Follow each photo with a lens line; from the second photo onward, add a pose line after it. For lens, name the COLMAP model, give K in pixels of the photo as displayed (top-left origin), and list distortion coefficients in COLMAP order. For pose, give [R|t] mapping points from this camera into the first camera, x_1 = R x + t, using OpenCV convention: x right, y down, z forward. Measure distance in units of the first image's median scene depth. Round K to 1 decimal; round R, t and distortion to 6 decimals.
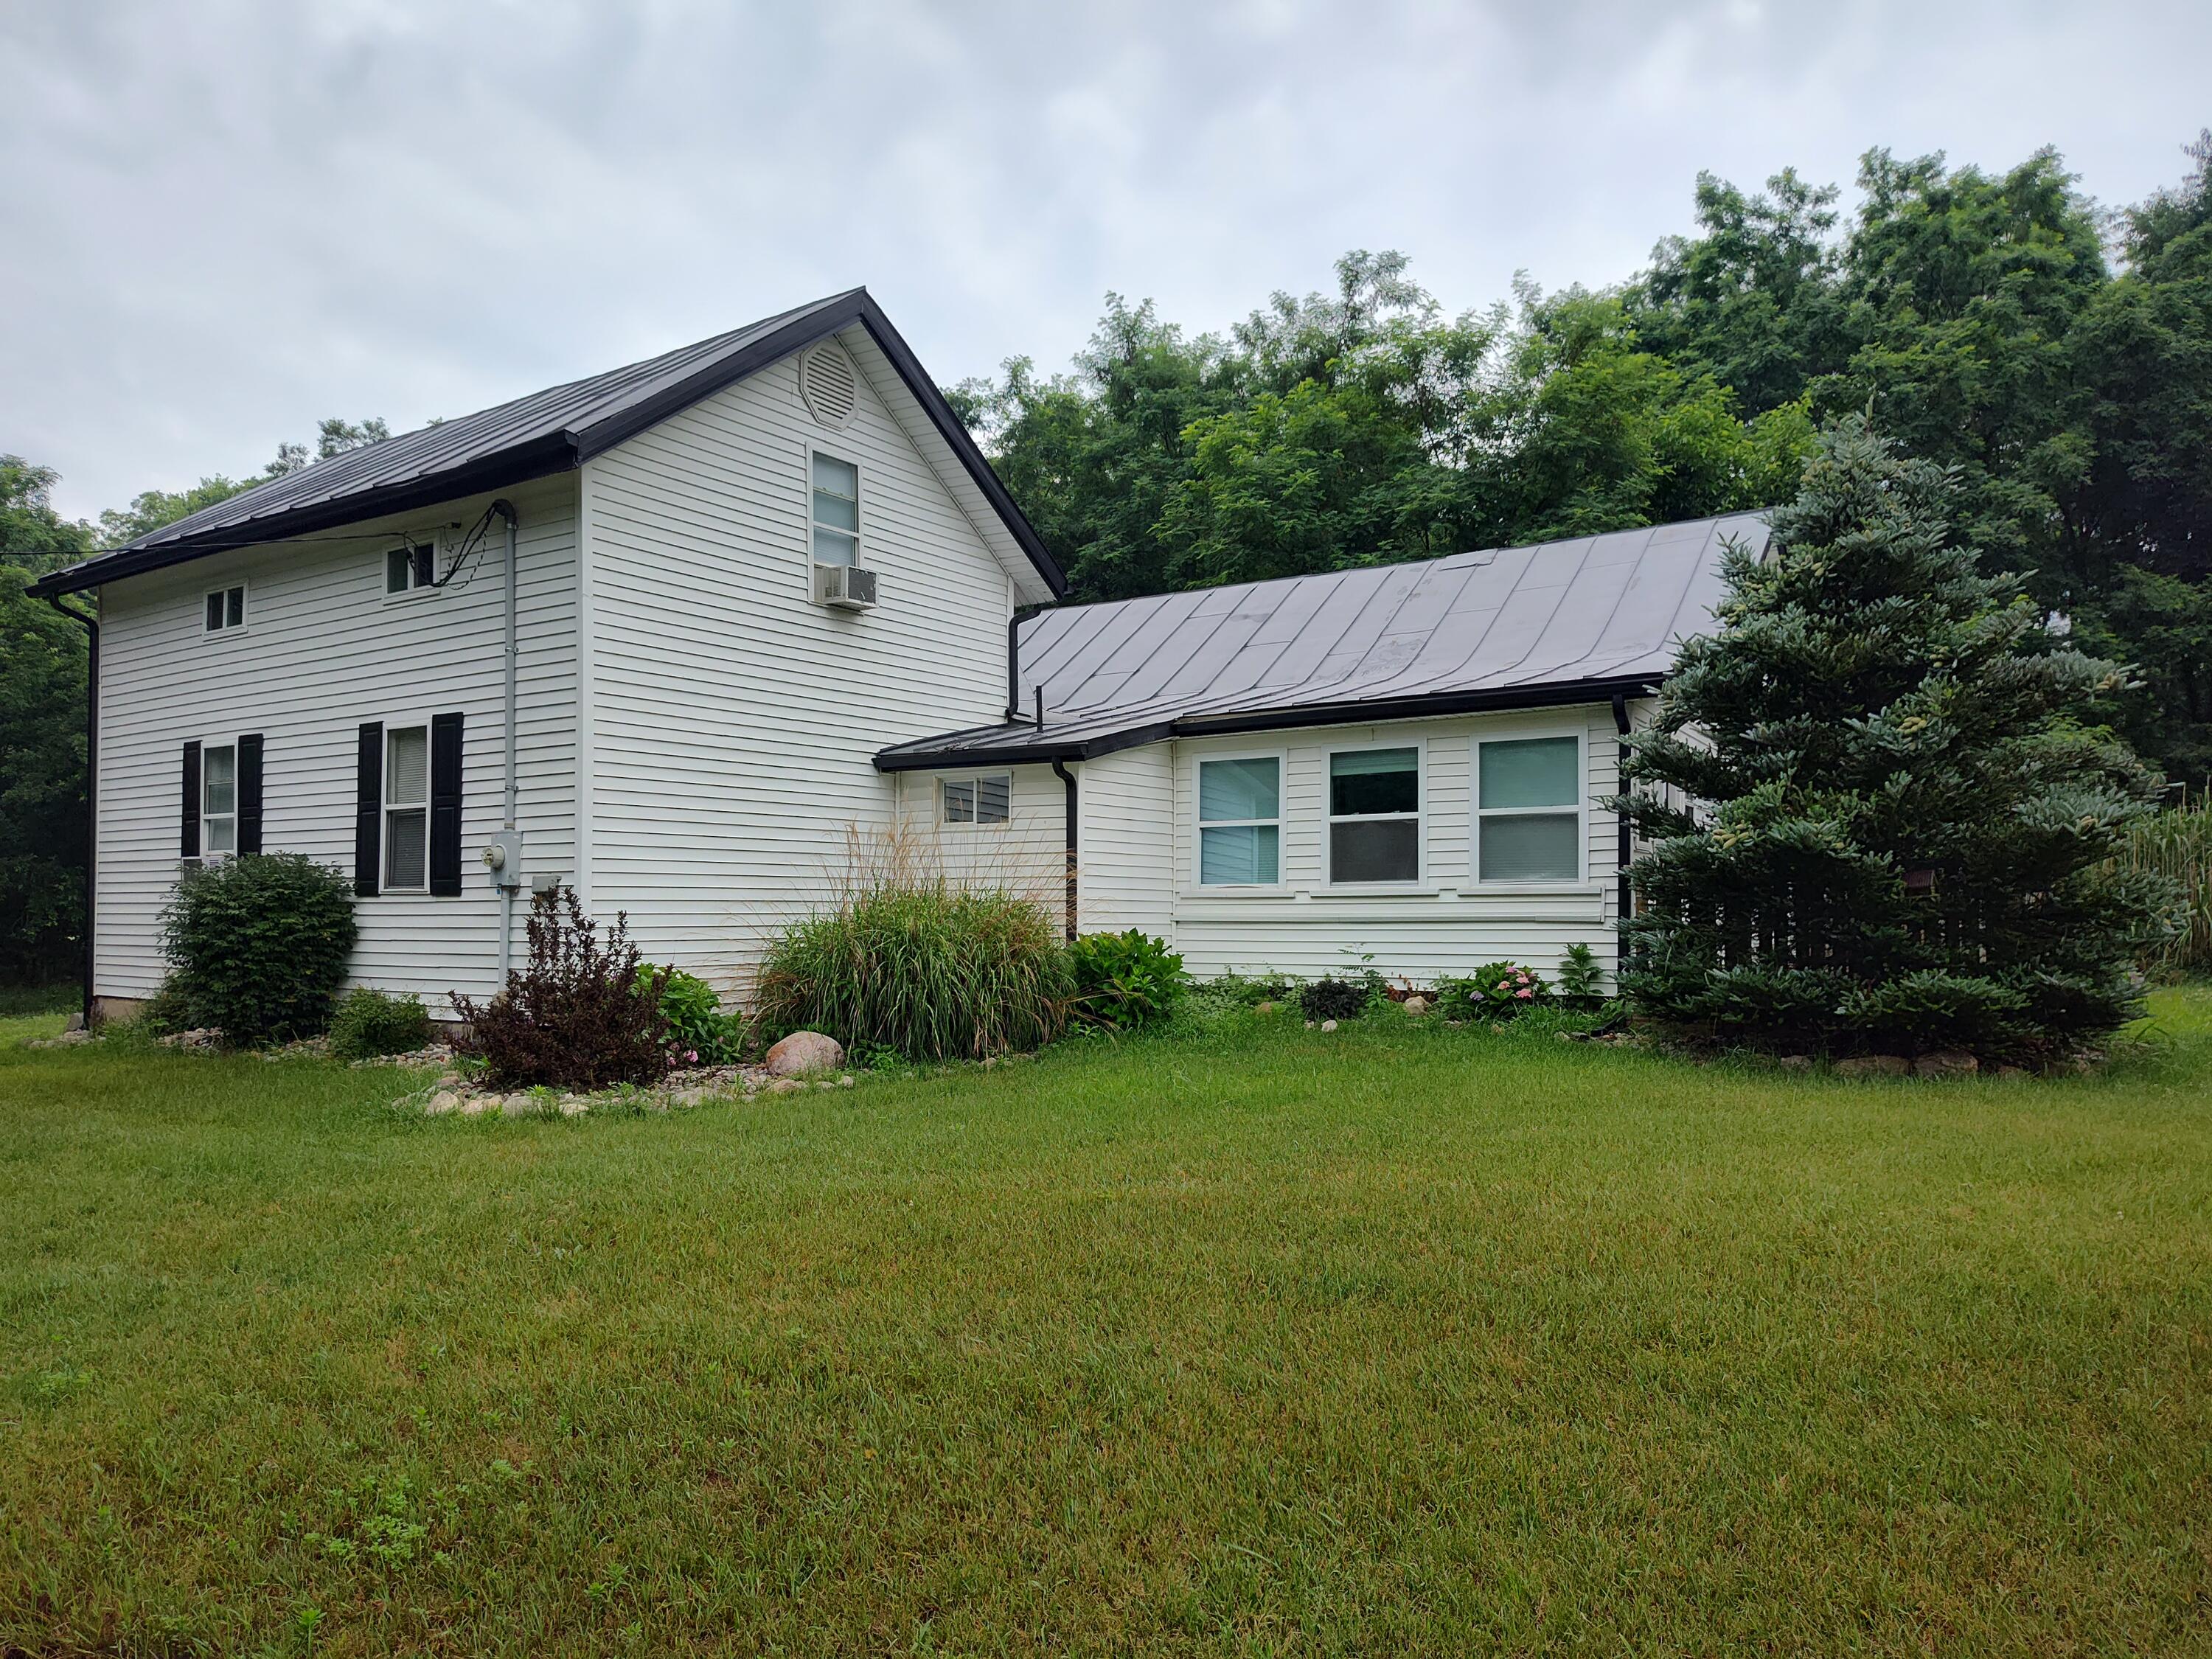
lens RADIAL K [[1482.8, 0, 1120.9], [0, 1482.8, 835.8], [0, 0, 1]] dist [0.054696, -0.058691]
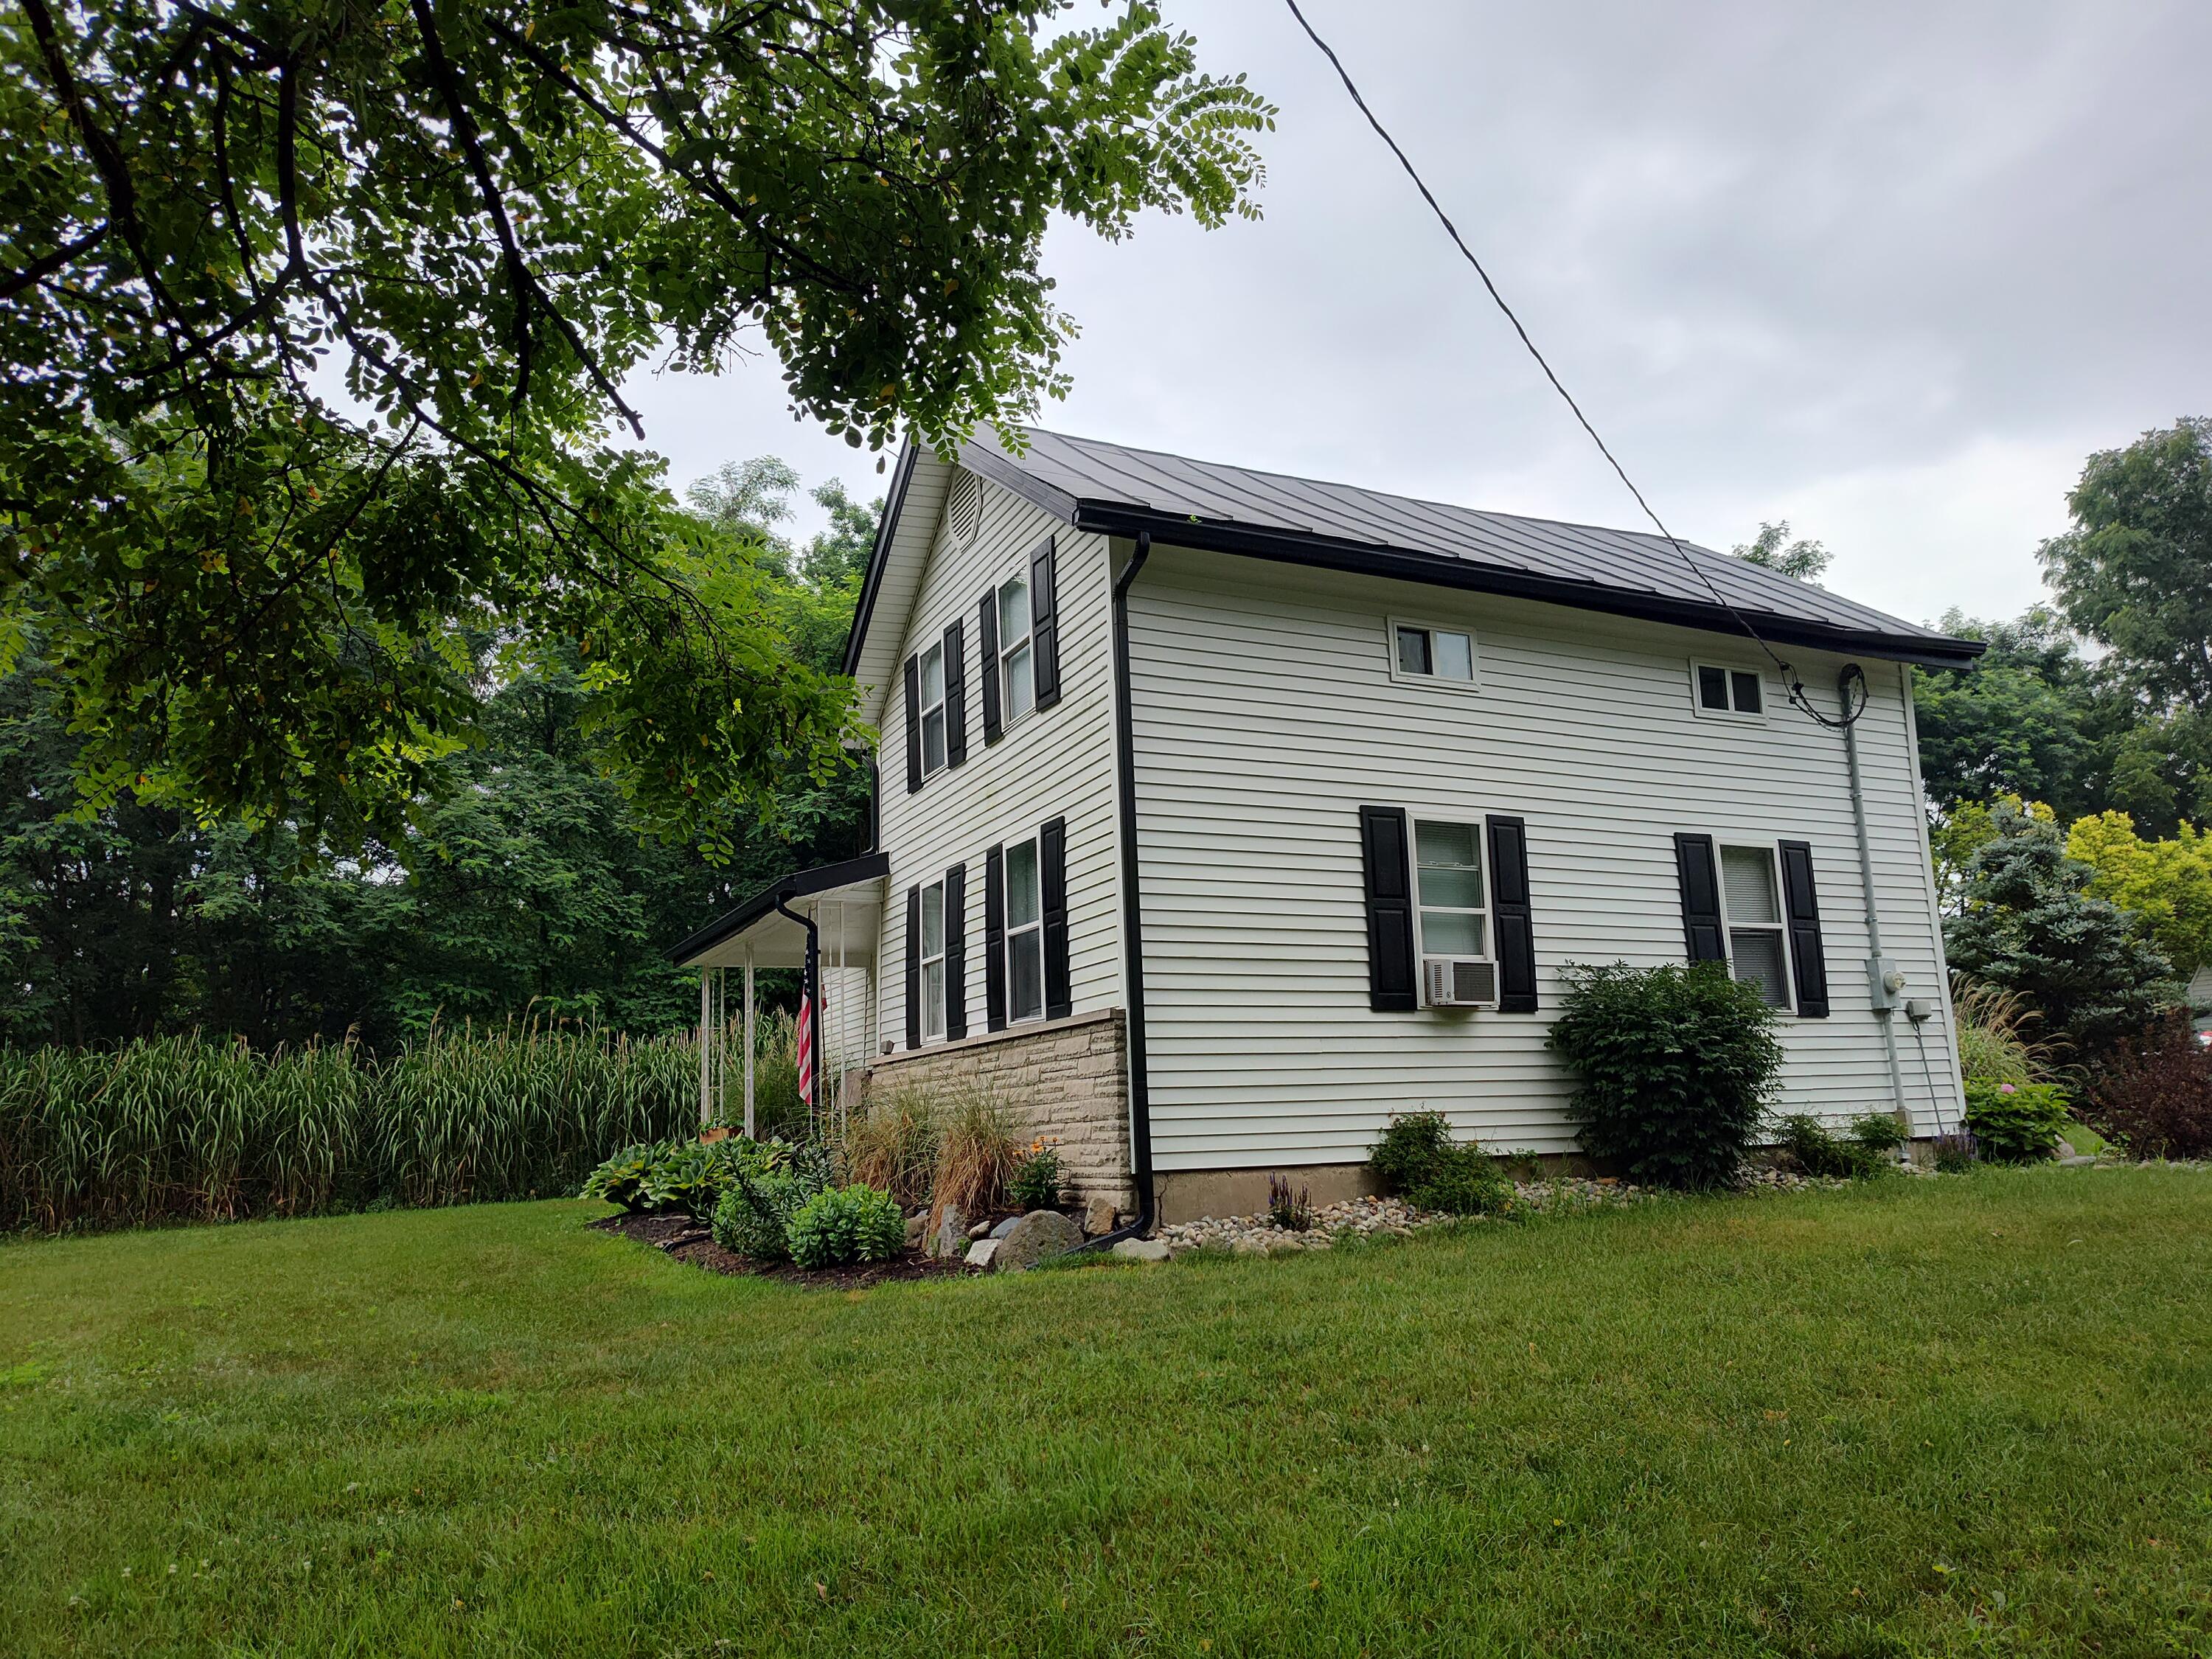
lens RADIAL K [[1482.8, 0, 1120.9], [0, 1482.8, 835.8], [0, 0, 1]] dist [0.054696, -0.058691]
pose [[0.496745, 0.124855, 0.858869, -1.529977], [-0.021479, 0.991064, -0.131649, 0.059946], [-0.867631, 0.046948, 0.494988, 0.864910]]
